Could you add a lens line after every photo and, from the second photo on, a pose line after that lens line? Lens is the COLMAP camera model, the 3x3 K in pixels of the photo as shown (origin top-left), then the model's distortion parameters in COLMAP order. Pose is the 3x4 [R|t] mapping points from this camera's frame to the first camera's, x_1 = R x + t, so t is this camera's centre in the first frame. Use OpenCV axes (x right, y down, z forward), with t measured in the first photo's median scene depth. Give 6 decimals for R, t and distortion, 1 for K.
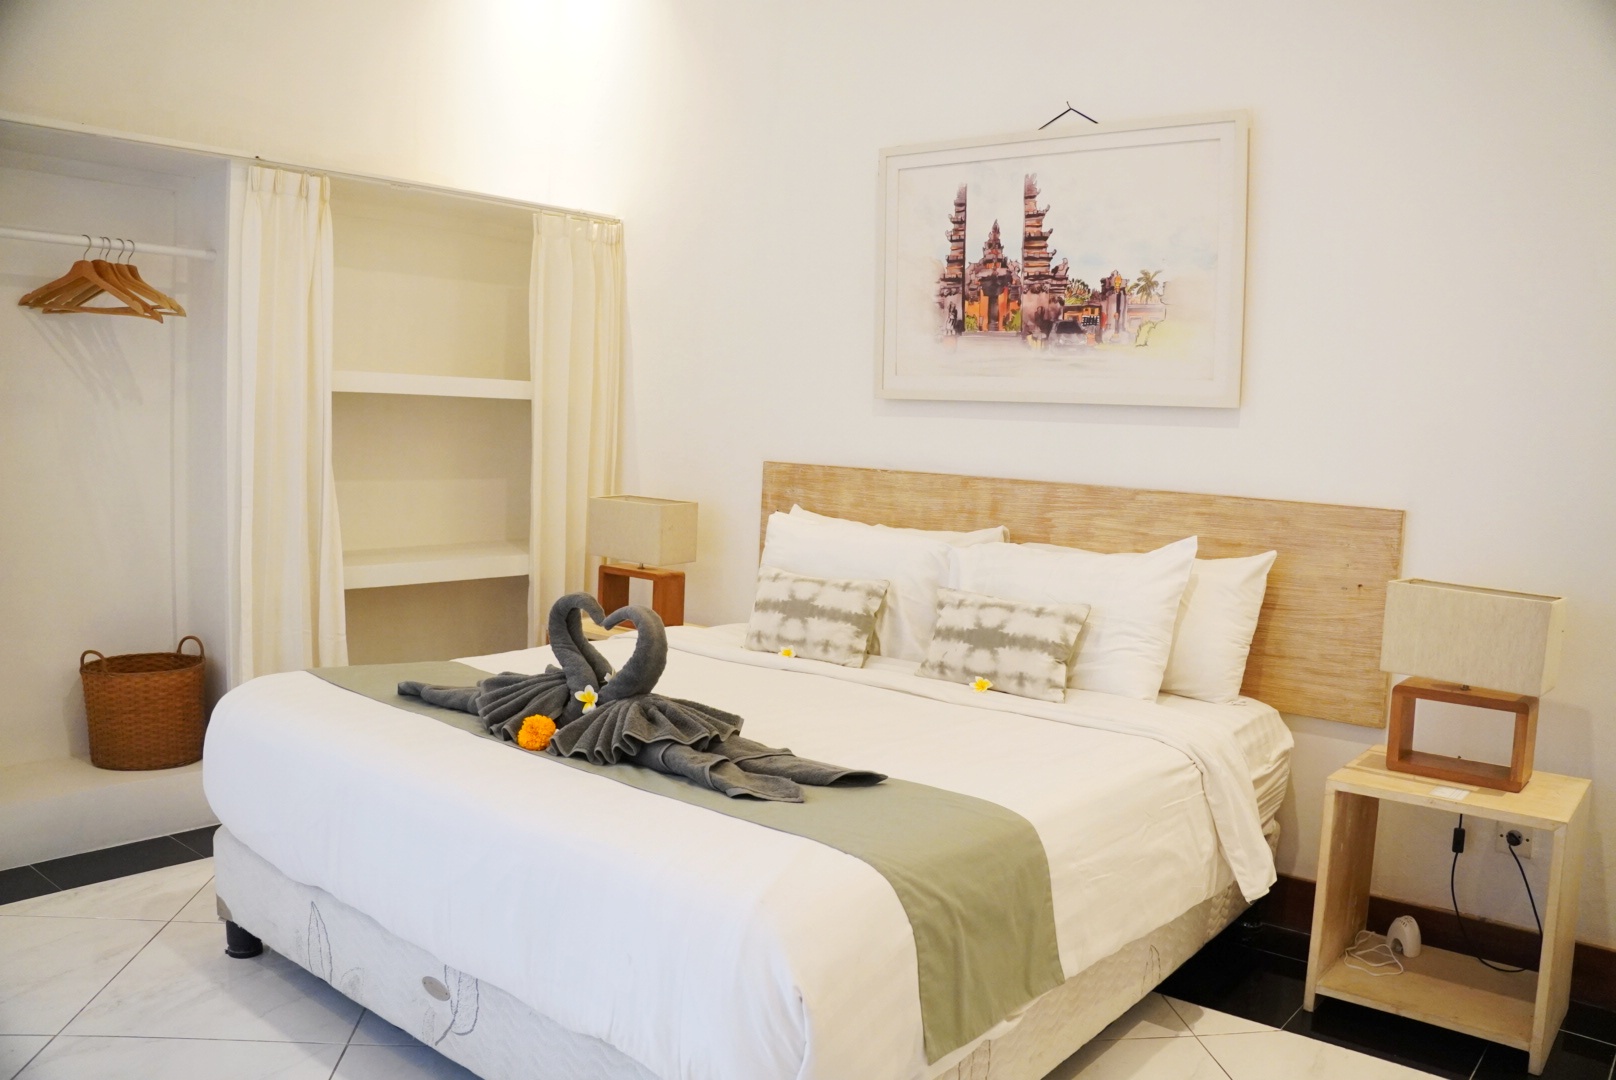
lens RADIAL K [[1286.3, 0, 816.4], [0, 1286.3, 543.3], [0, 0, 1]] dist [-0.208136, 0.127130]
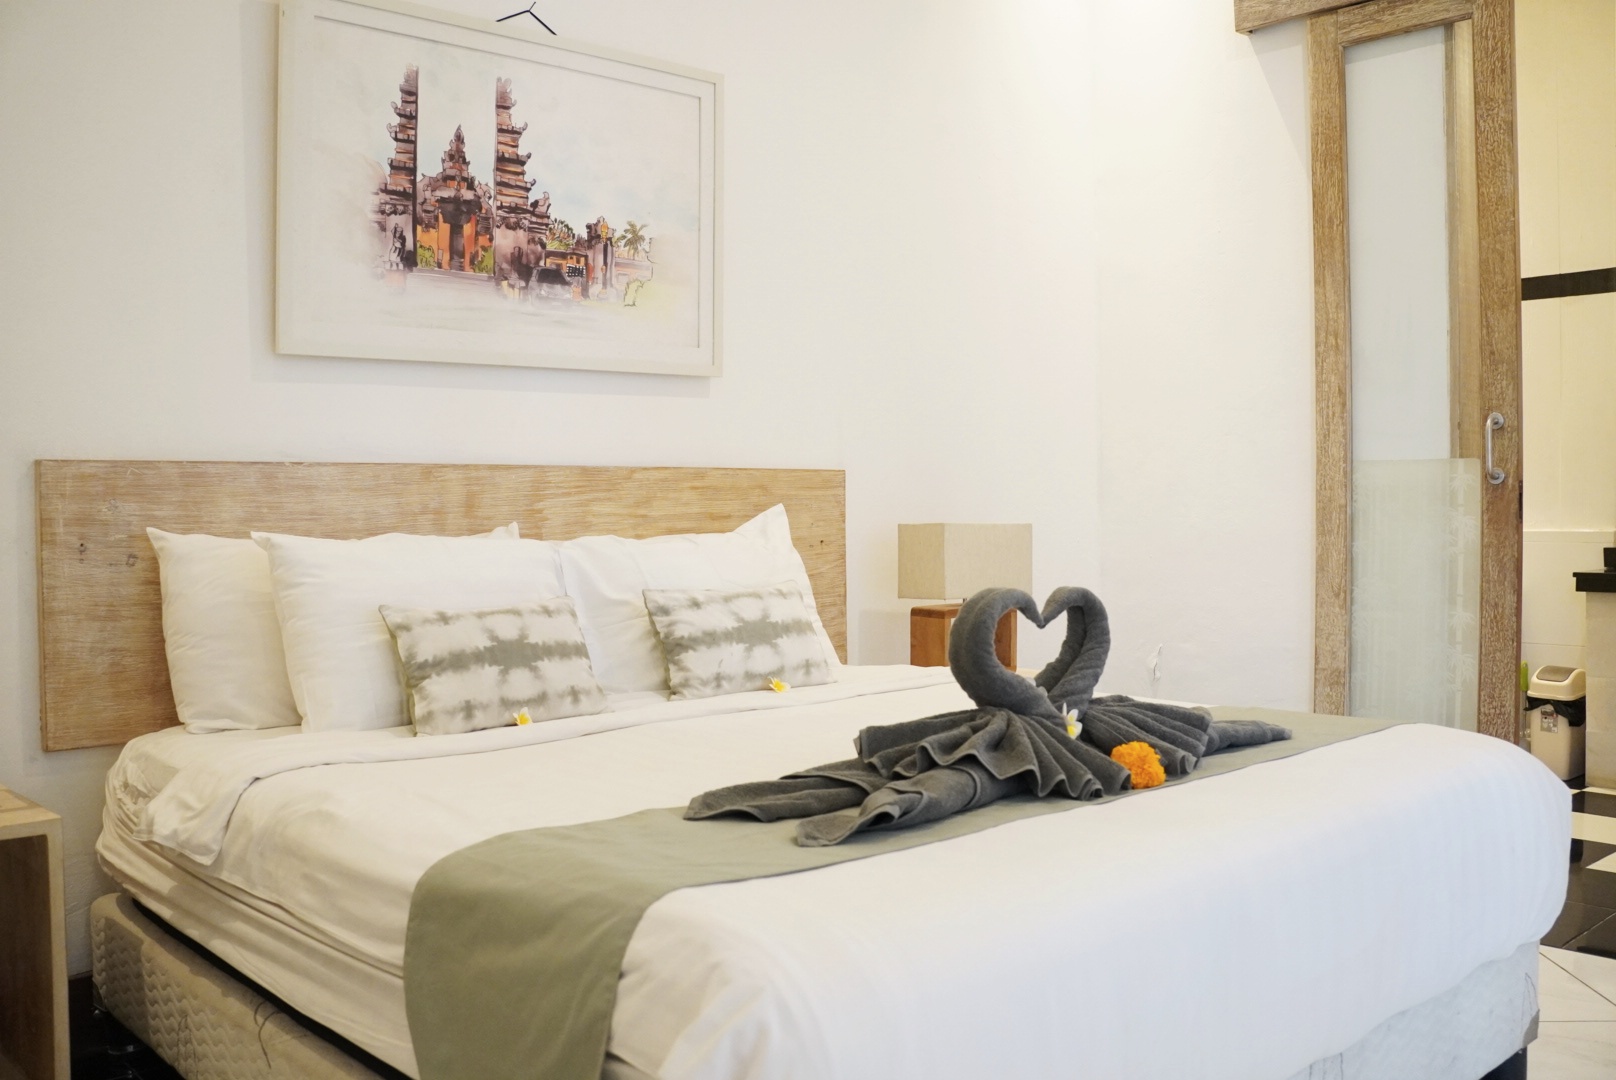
lens RADIAL K [[1455.7, 0, 807.8], [0, 1455.7, 544.7], [0, 0, 1]] dist [-0.162006, 0.133209]
pose [[0.148172, -0.069856, 0.986491, -0.719529], [0.108618, 0.992617, 0.053975, -0.029216], [-0.982979, 0.099153, 0.154666, 0.711512]]
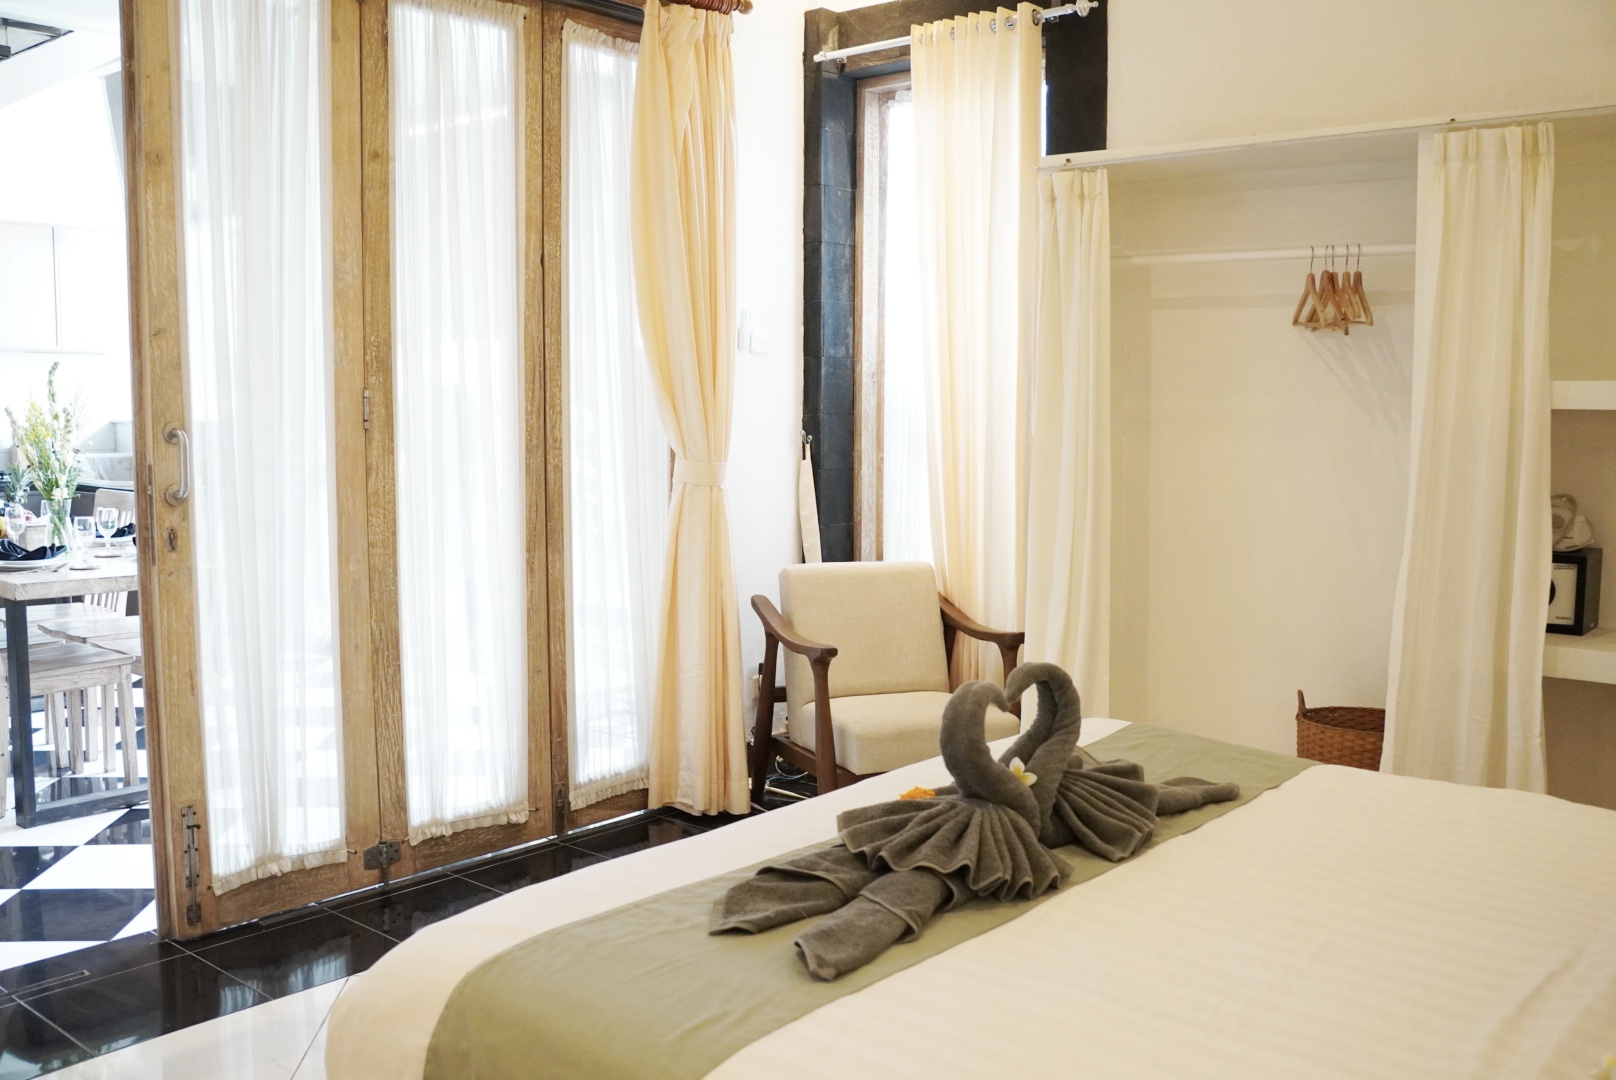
lens RADIAL K [[1455.7, 0, 843.5], [0, 1455.7, 528.0], [0, 0, 1]] dist [-0.162006, 0.133209]
pose [[0.012830, 0.053645, -0.998478, 0.489764], [-0.090951, 0.994483, 0.052262, -0.061849], [0.995773, 0.090142, 0.017638, 0.620825]]
